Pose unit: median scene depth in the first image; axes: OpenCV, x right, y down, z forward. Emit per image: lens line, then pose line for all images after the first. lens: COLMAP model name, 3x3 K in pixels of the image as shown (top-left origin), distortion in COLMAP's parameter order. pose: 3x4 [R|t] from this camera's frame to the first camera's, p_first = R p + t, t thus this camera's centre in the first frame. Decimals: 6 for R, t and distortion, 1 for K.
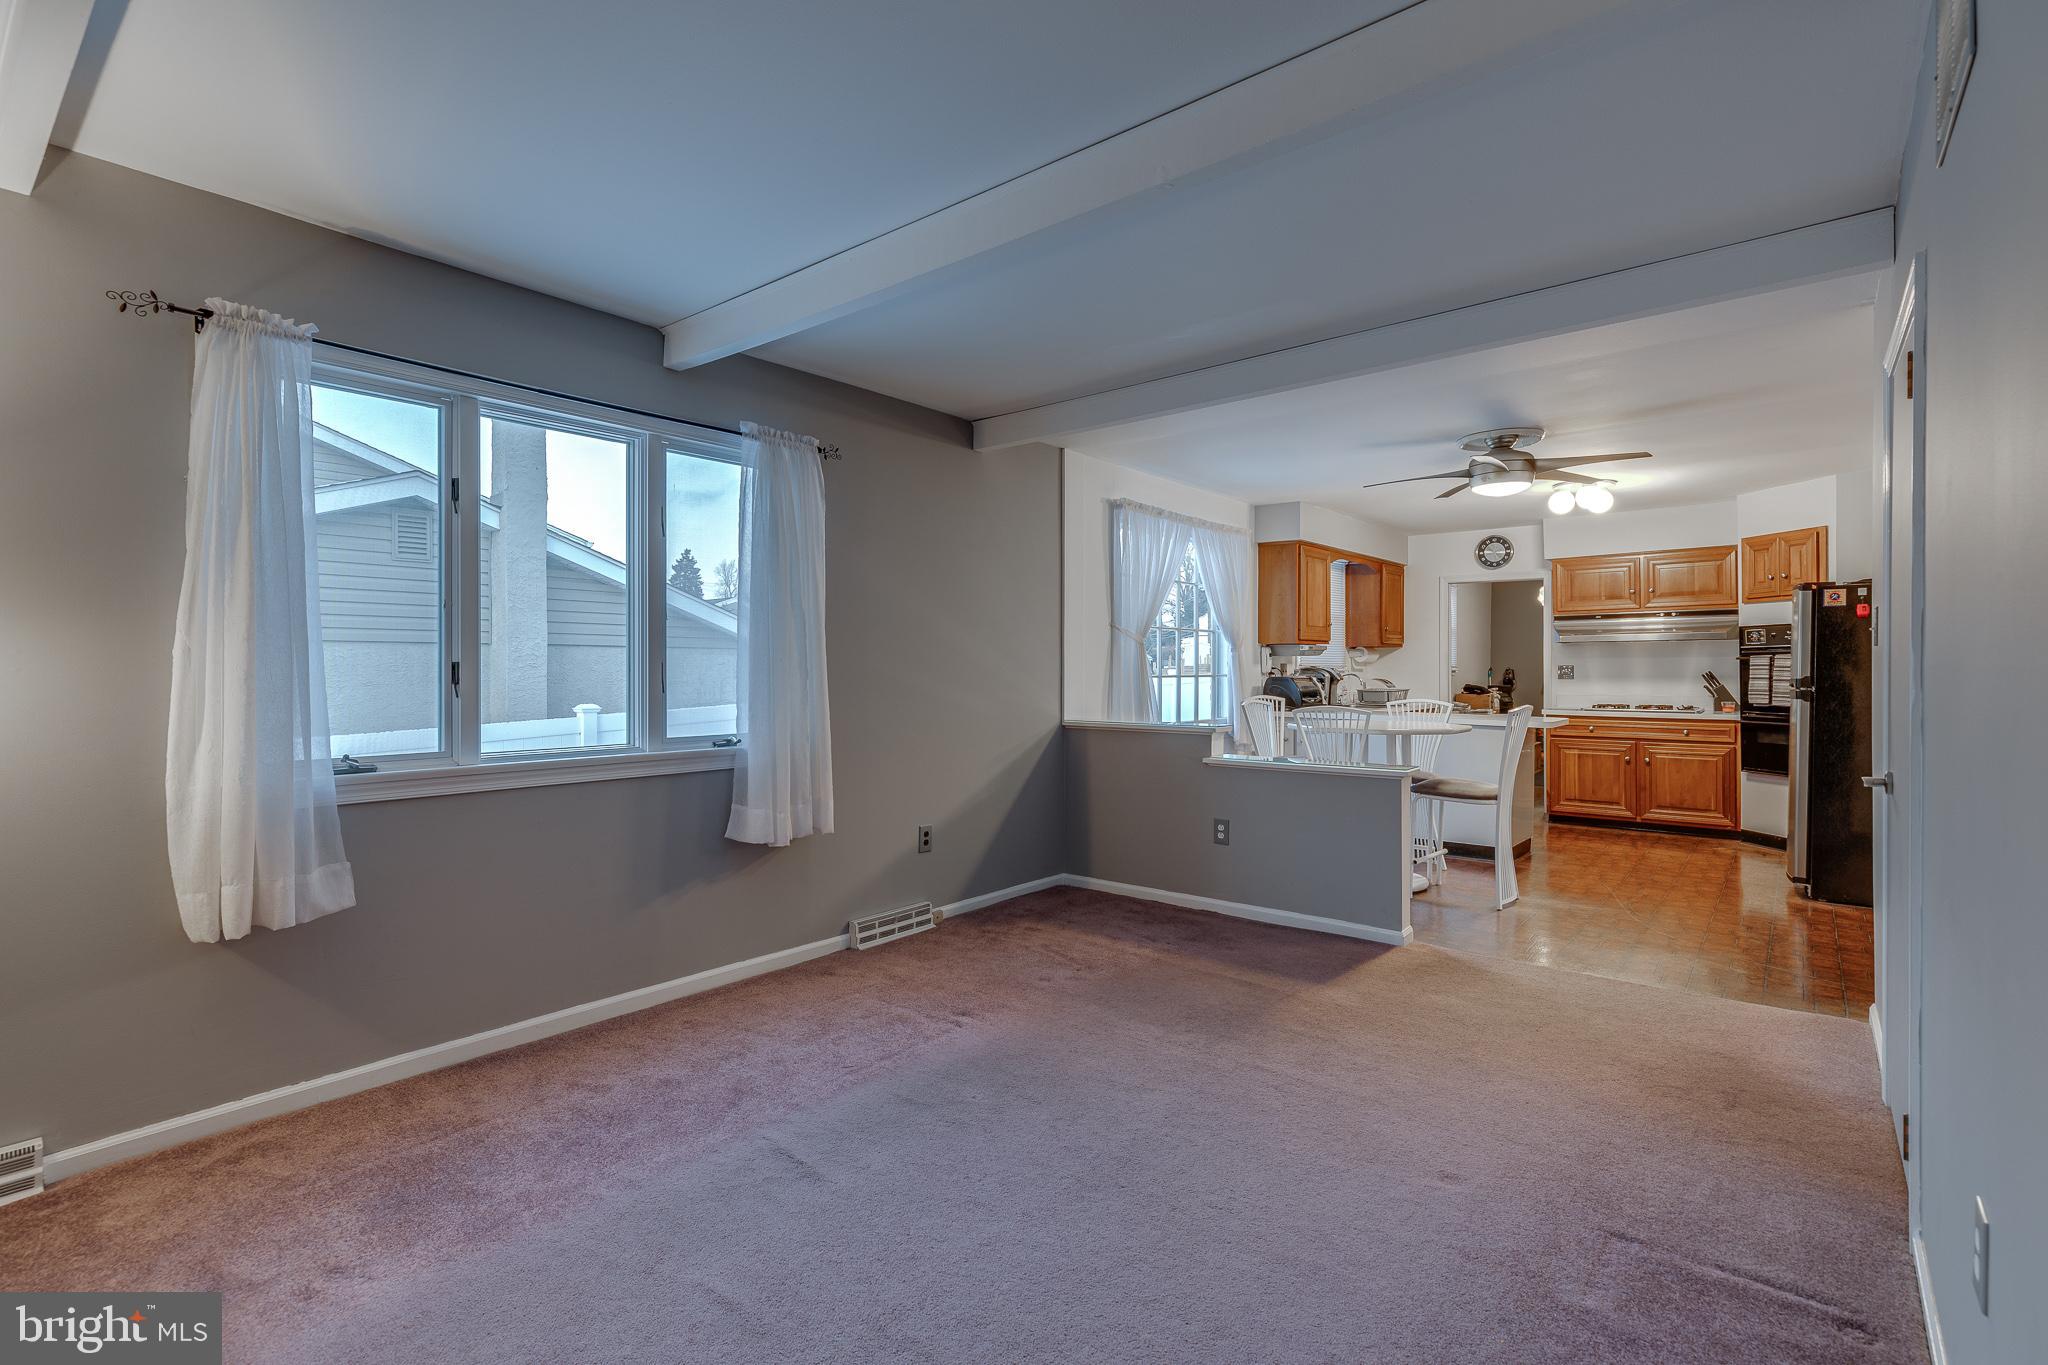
lens RADIAL K [[945.8, 0, 1023.3], [0, 945.8, 669.5], [0, 0, 1]] dist [0.010833, -0.000123]
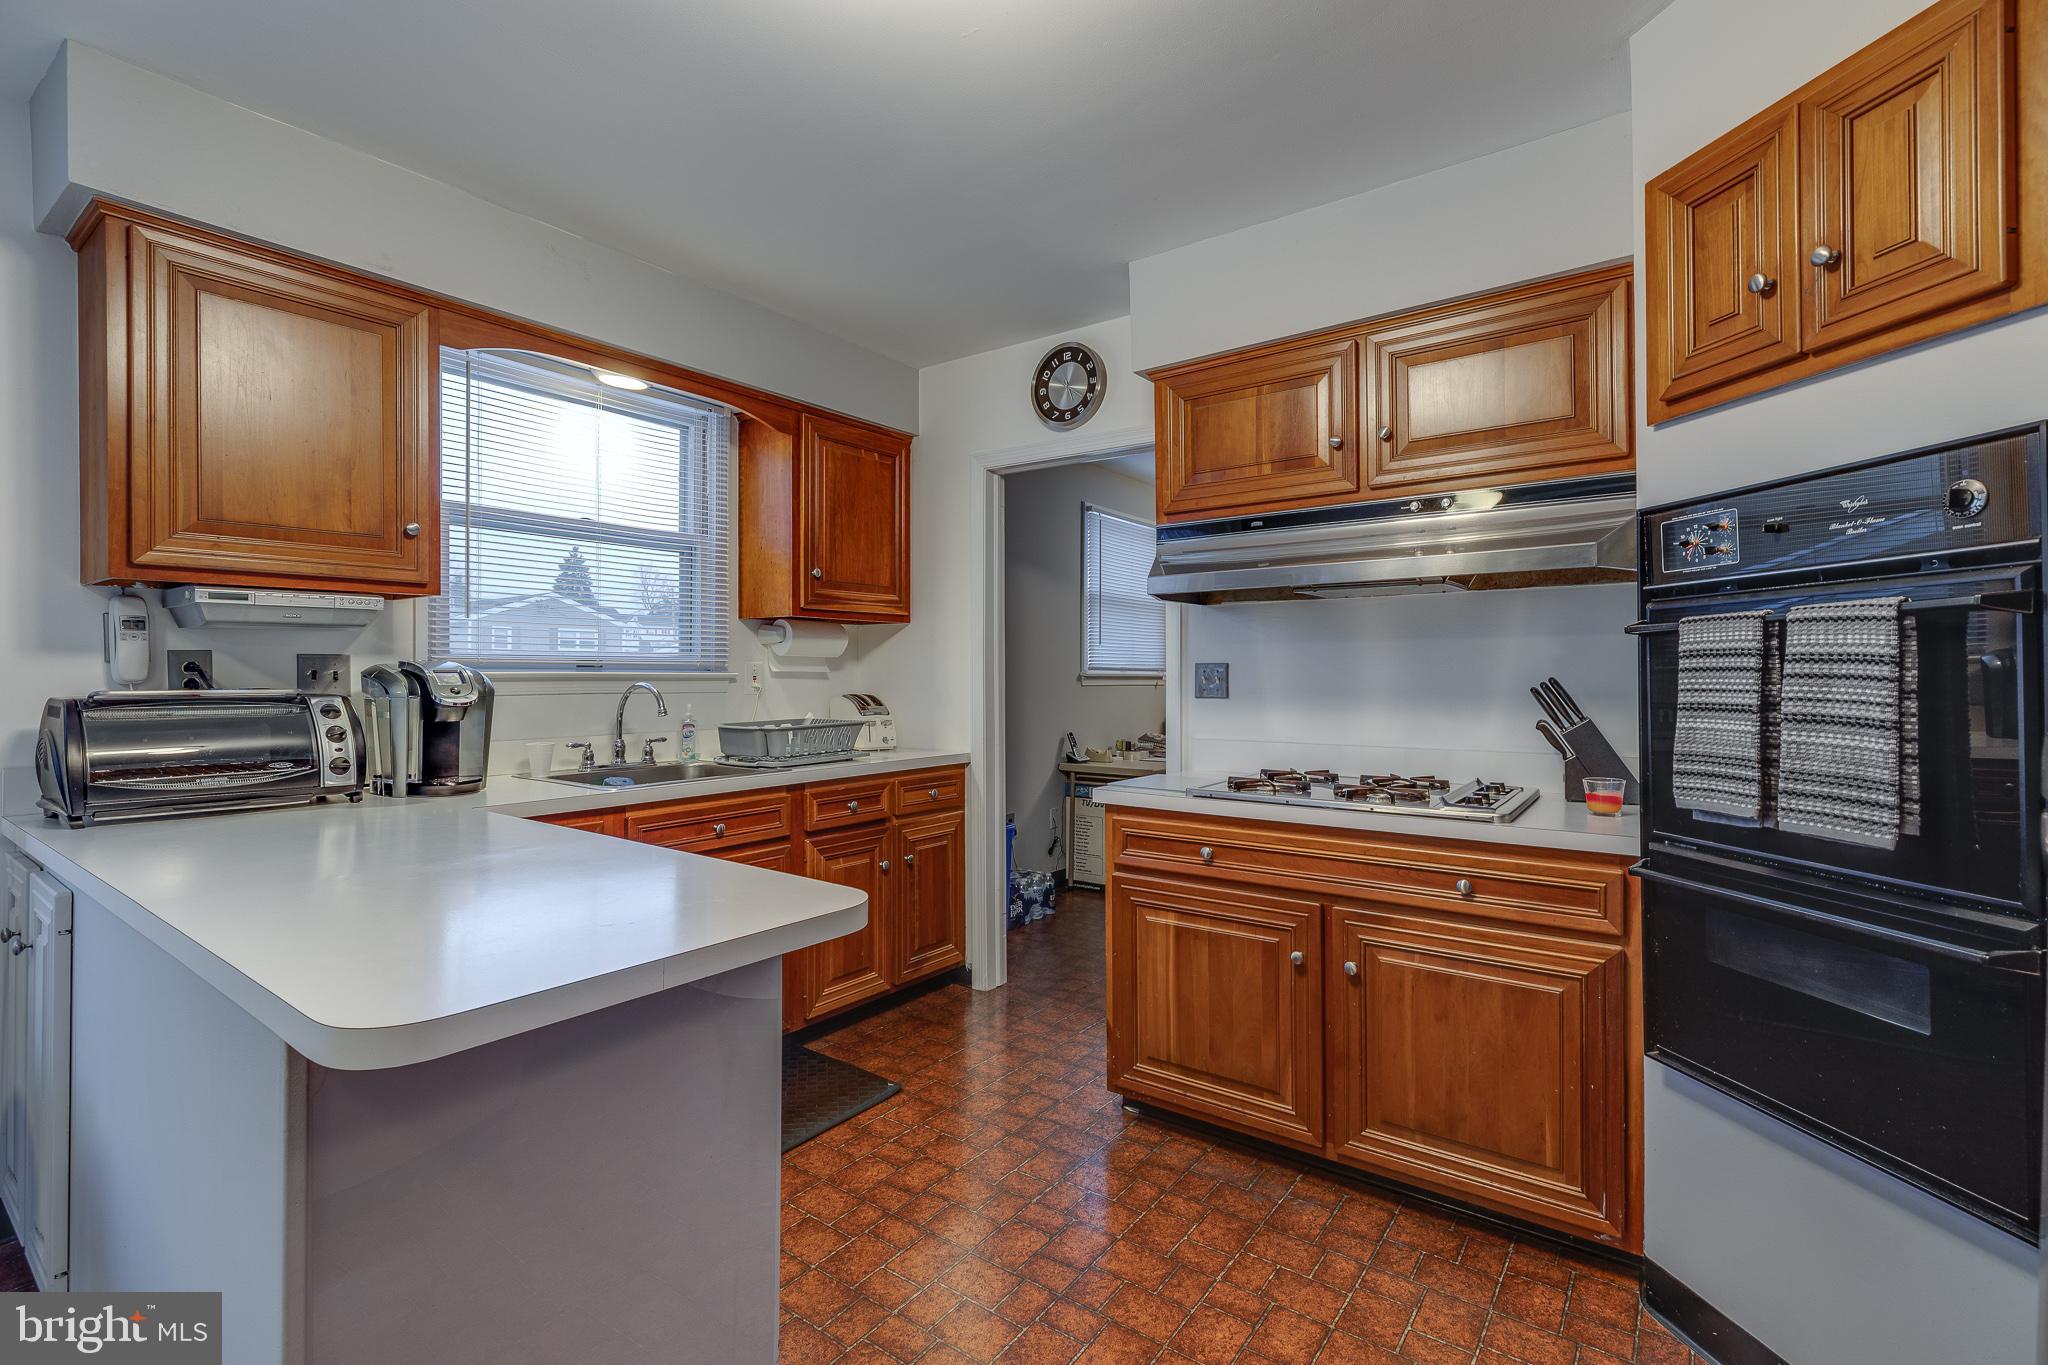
lens RADIAL K [[917.6, 0, 1024.2], [0, 917.6, 671.7], [0, 0, 1]] dist [0.000892, -0.000400]
pose [[0.998600, 0.001762, 0.052859, 0.536640], [-0.001546, 0.999990, -0.004119, 0.001117], [-0.052865, 0.004031, 0.998594, 0.711811]]
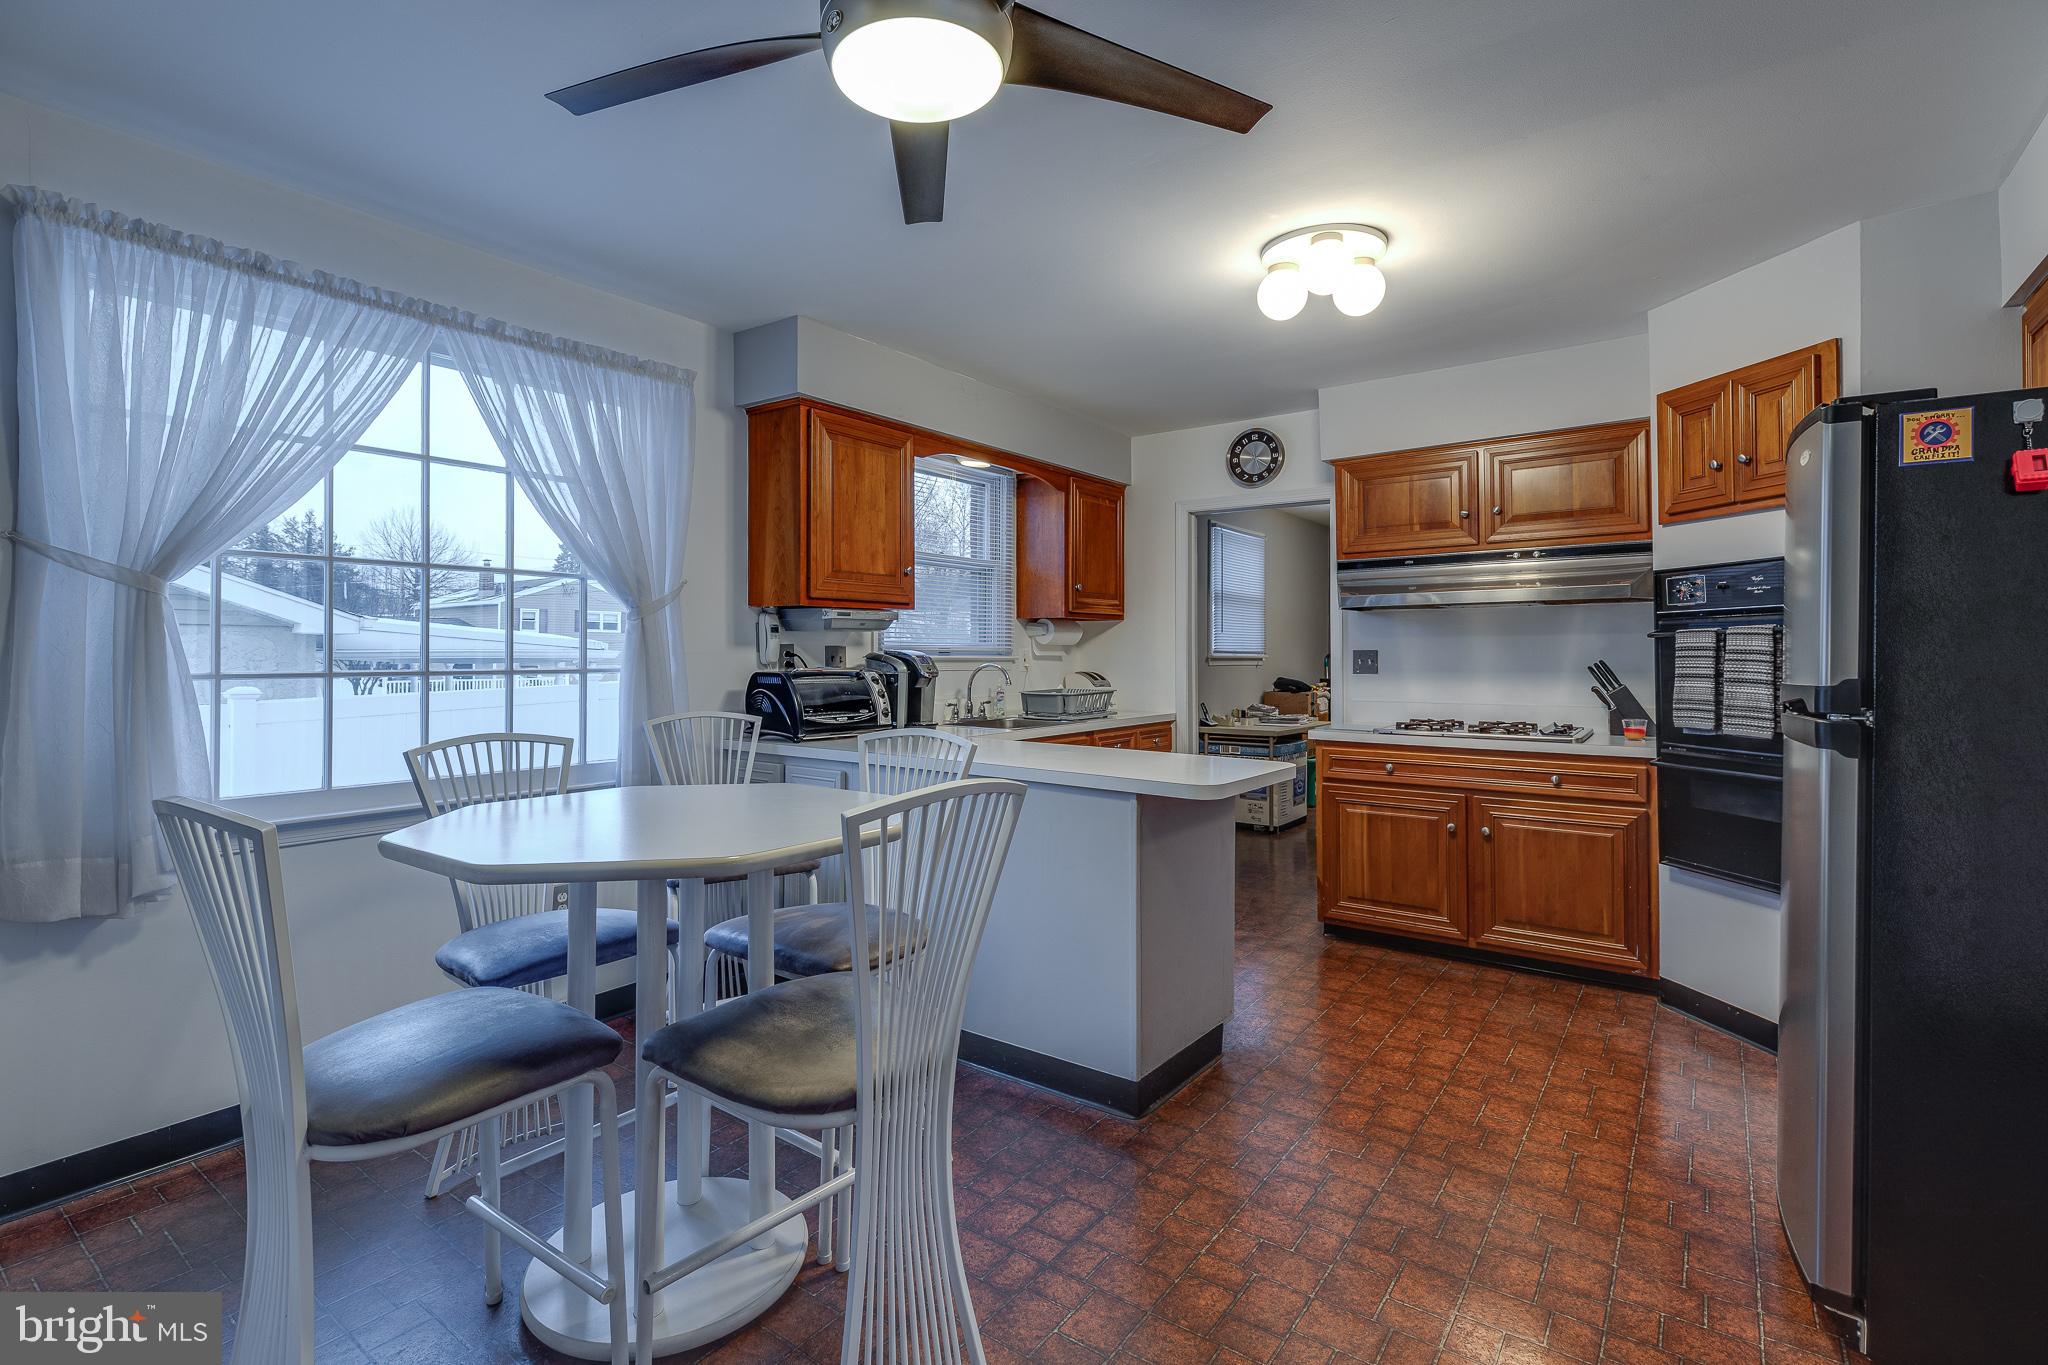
lens RADIAL K [[943.4, 0, 1012.5], [0, 943.4, 644.7], [0, 0, 1]] dist [0.003098, 0.000018]
pose [[0.998865, 0.001033, 0.047627, 0.373493], [-0.000496, 0.999936, -0.011278, -0.000991], [-0.047635, 0.011242, 0.998802, 0.495722]]
